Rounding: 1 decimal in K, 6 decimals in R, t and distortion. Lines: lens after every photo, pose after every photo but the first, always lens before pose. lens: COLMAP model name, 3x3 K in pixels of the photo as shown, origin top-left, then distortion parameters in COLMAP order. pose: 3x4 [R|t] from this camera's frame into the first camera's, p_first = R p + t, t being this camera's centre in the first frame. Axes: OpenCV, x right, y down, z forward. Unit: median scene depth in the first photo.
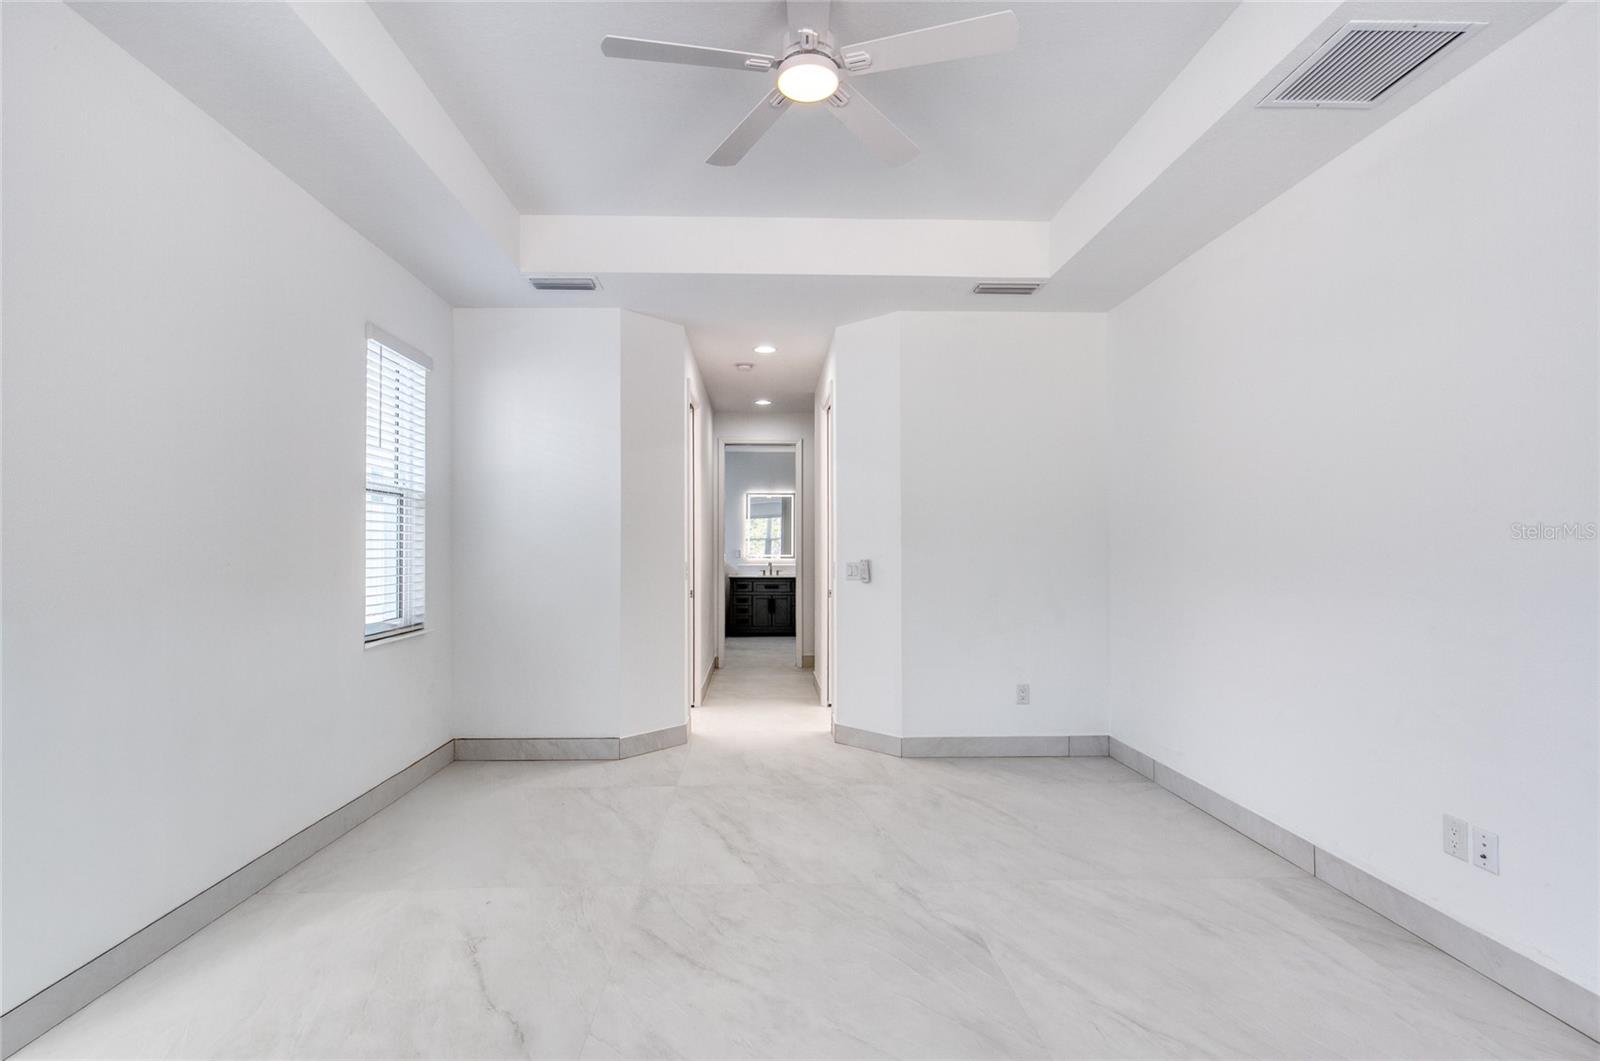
lens RADIAL K [[751.3, 0, 791.7], [0, 751.3, 534.4], [0, 0, 1]] dist [-0.015103, 0.007646]
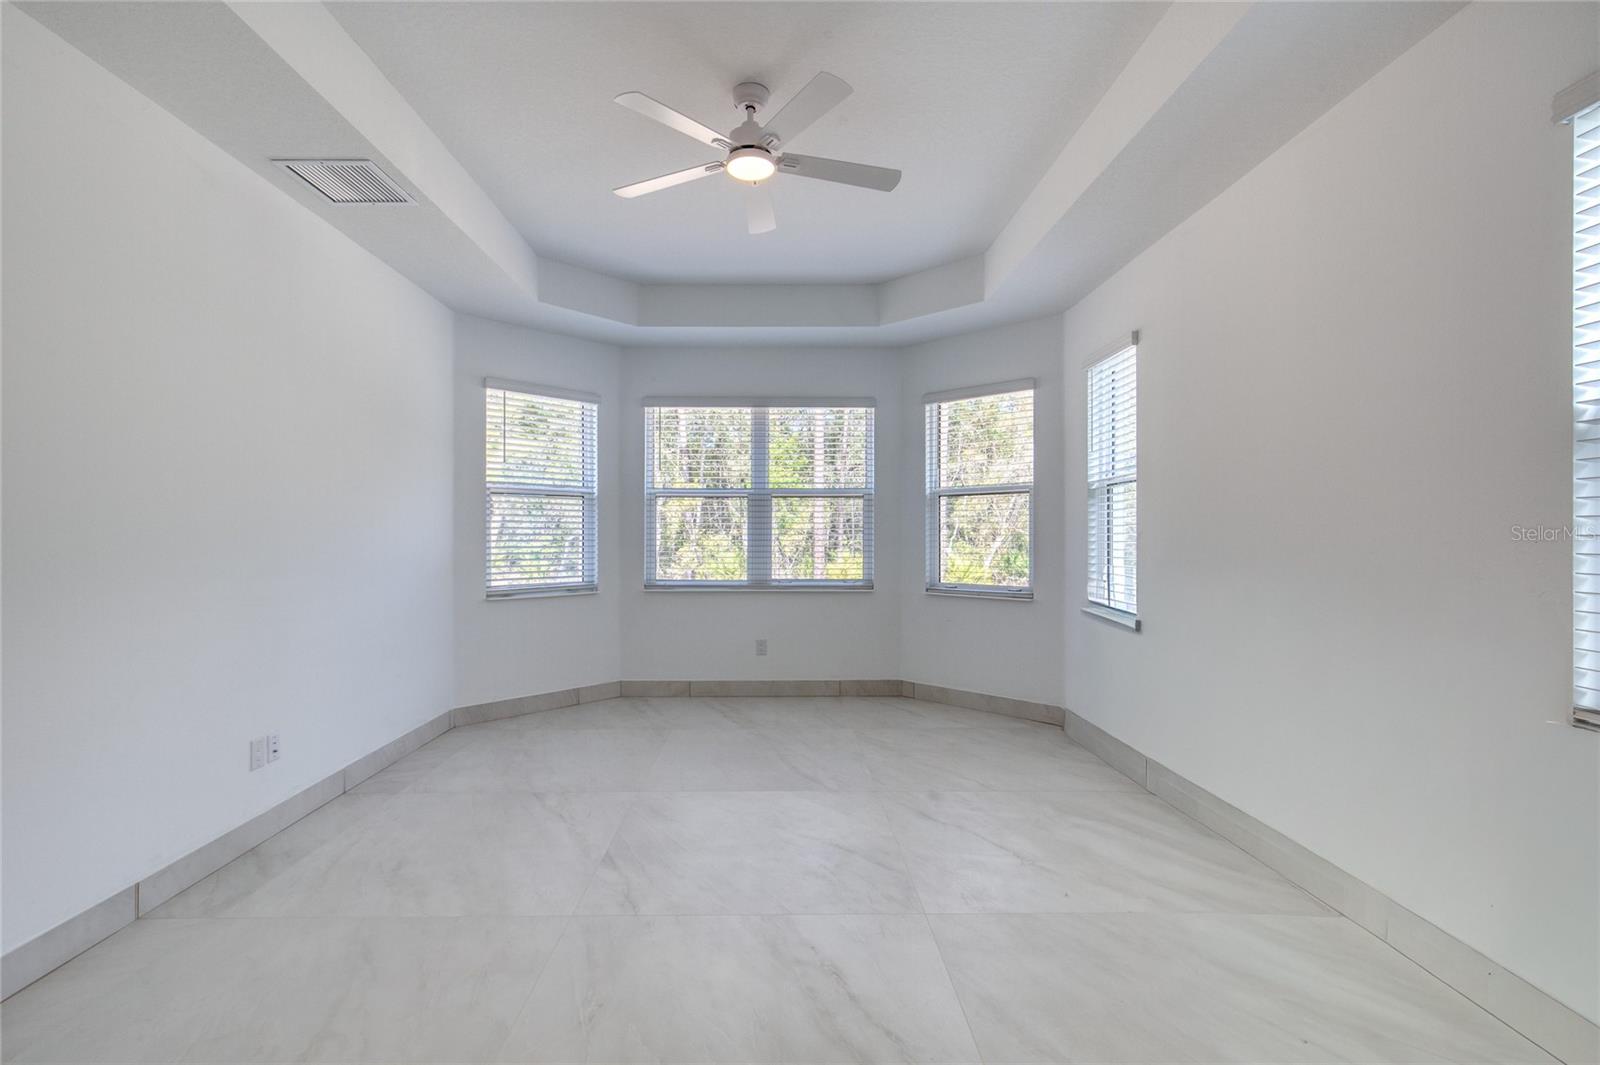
lens RADIAL K [[751.3, 0, 791.7], [0, 751.3, 536.4], [0, 0, 1]] dist [-0.015103, 0.007646]
pose [[-0.999749, 0.000974, 0.022404, -0.067233], [0.000690, 0.999919, -0.012677, 0.036200], [-0.022415, -0.012658, -0.999669, 1.971503]]
